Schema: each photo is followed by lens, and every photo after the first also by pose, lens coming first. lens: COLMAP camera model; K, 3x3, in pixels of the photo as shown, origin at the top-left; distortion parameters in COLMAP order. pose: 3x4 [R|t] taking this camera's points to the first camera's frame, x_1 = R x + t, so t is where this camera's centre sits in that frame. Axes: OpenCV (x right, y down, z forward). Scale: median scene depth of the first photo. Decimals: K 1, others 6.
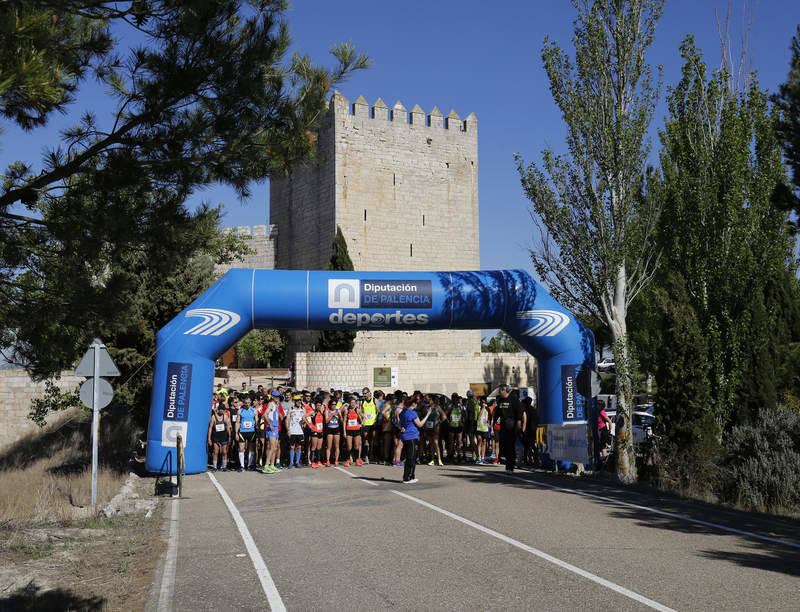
lens RADIAL K [[920.0, 0, 375.7], [0, 920.0, 312.3], [0, 0, 1]] dist [0.020212, 0.064243]
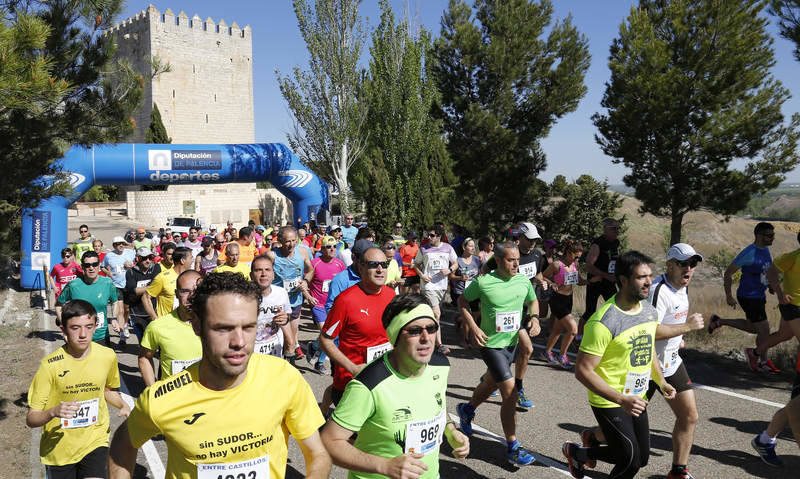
lens RADIAL K [[606.5, 0, 386.1], [0, 606.5, 241.1], [0, 0, 1]] dist [-0.127039, 0.070456]
pose [[0.947641, -0.038209, 0.317043, 0.001145], [-0.005809, 0.990589, 0.136744, -0.024029], [-0.319284, -0.131426, 0.938501, -0.010276]]
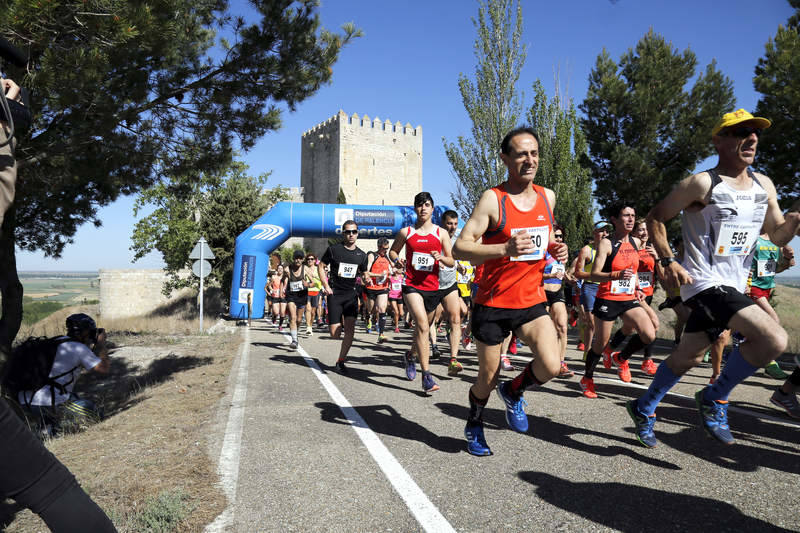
lens RADIAL K [[535.1, 0, 401.3], [0, 535.1, 271.7], [0, 0, 1]] dist [-0.122031, 0.067584]
pose [[0.997174, 0.011755, 0.074201, -0.000190], [-0.015664, 0.998508, 0.052319, 0.028345], [-0.073475, -0.053334, 0.995870, -0.016123]]
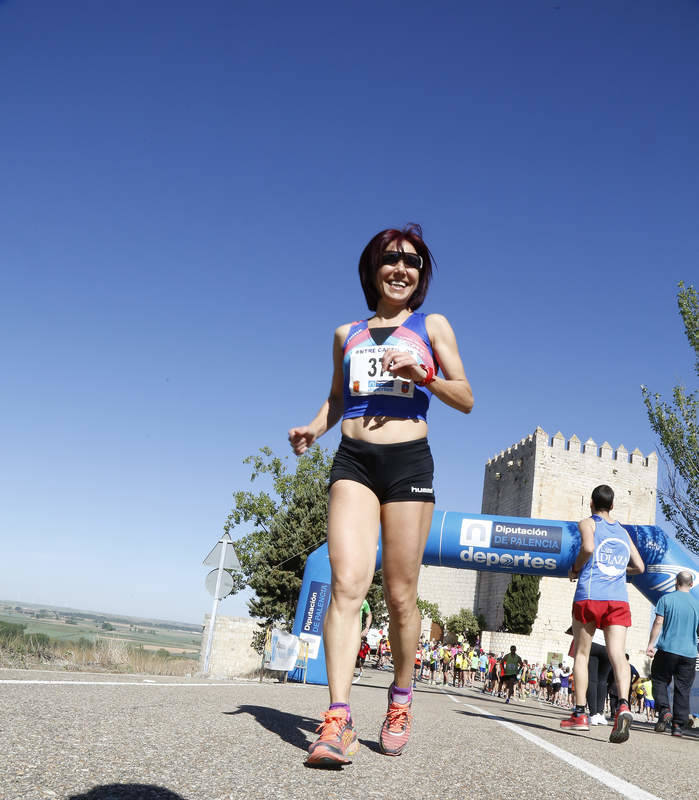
lens RADIAL K [[708.7, 0, 366.6], [0, 708.7, 536.4], [0, 0, 1]] dist [-0.101739, 0.006617]
pose [[0.953758, 0.074116, -0.291295, 0.082016], [-0.106084, 0.989760, -0.095509, 0.074143], [0.281233, 0.121995, 0.951853, 0.194541]]
